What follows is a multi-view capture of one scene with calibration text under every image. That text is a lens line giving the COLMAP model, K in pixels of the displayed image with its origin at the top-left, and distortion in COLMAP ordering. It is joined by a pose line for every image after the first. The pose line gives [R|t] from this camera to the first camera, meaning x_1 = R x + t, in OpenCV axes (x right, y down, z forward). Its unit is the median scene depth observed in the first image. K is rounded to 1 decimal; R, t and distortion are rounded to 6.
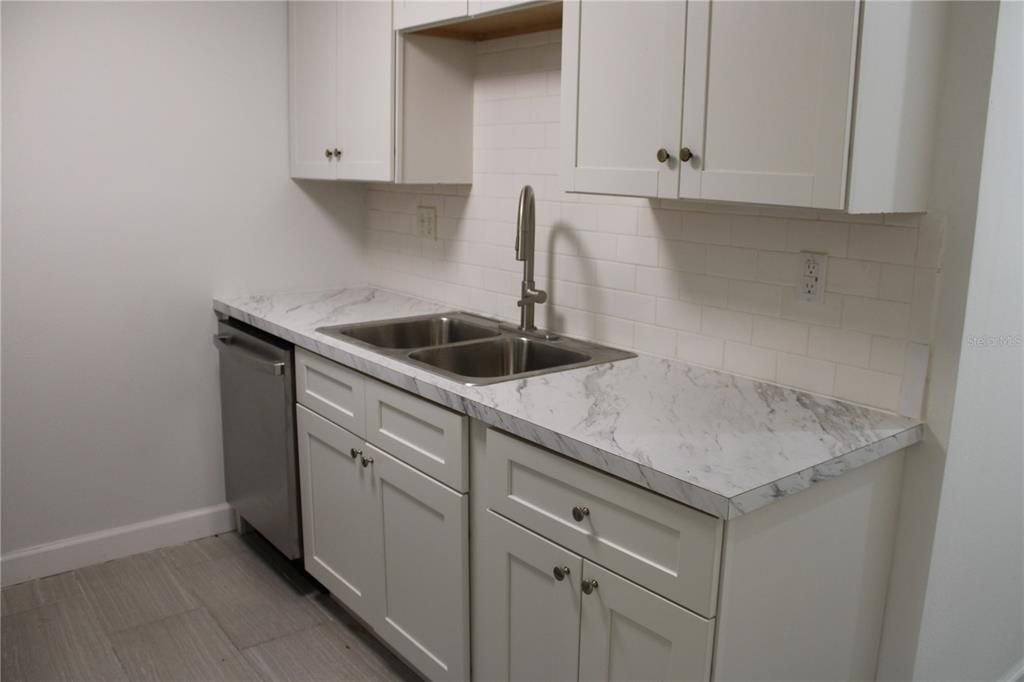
lens RADIAL K [[843.3, 0, 512.0], [0, 843.3, 341.0], [0, 0, 1]] dist [-0.158991, 0.130164]
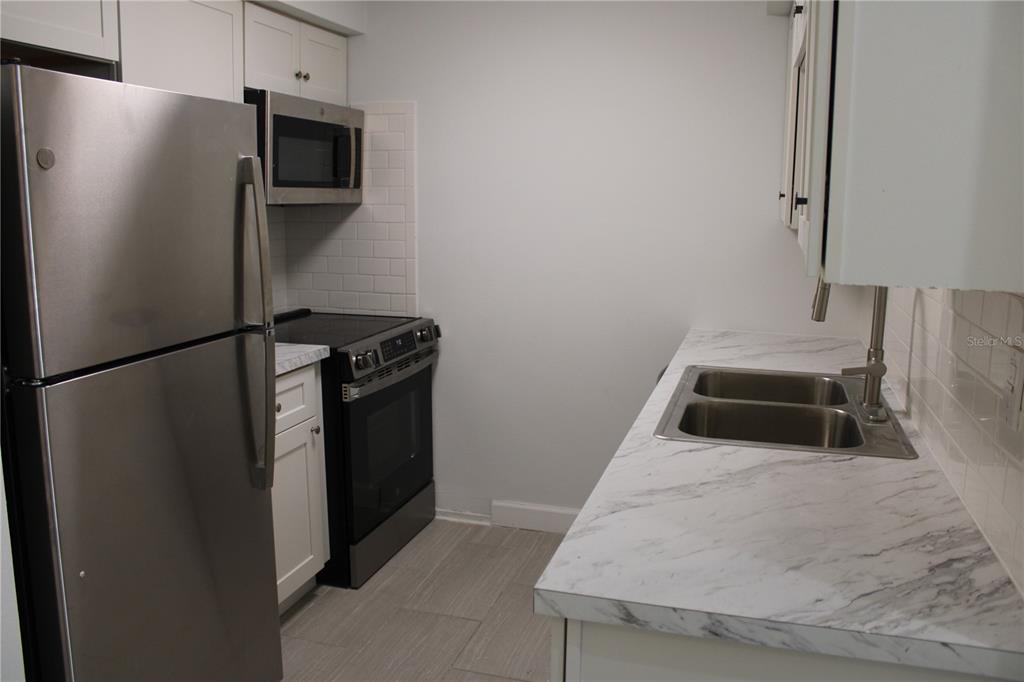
lens RADIAL K [[843.3, 0, 512.0], [0, 843.3, 341.0], [0, 0, 1]] dist [-0.158991, 0.130164]
pose [[0.570292, 0.132358, -0.810709, 0.664006], [-0.166659, 0.985051, 0.043585, -0.074860], [0.804358, 0.110256, 0.583825, 0.308671]]
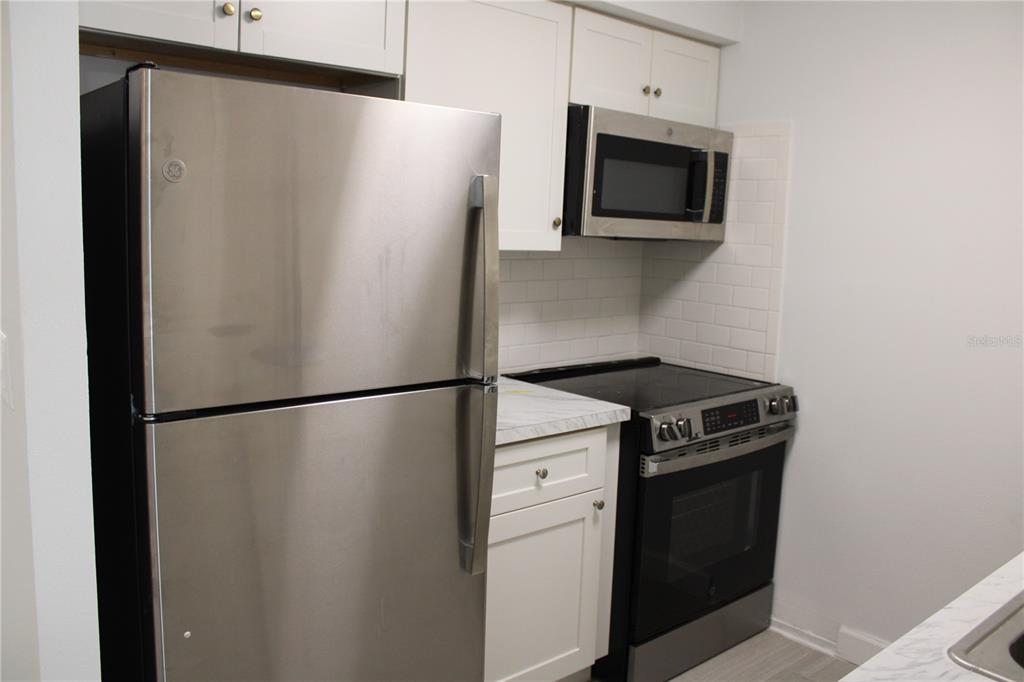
lens RADIAL K [[843.3, 0, 512.0], [0, 843.3, 341.0], [0, 0, 1]] dist [-0.158991, 0.130164]
pose [[0.042764, 0.127787, -0.990879, 0.471932], [-0.235305, 0.965175, 0.114317, -0.151839], [0.970980, 0.228270, 0.071344, 0.670825]]
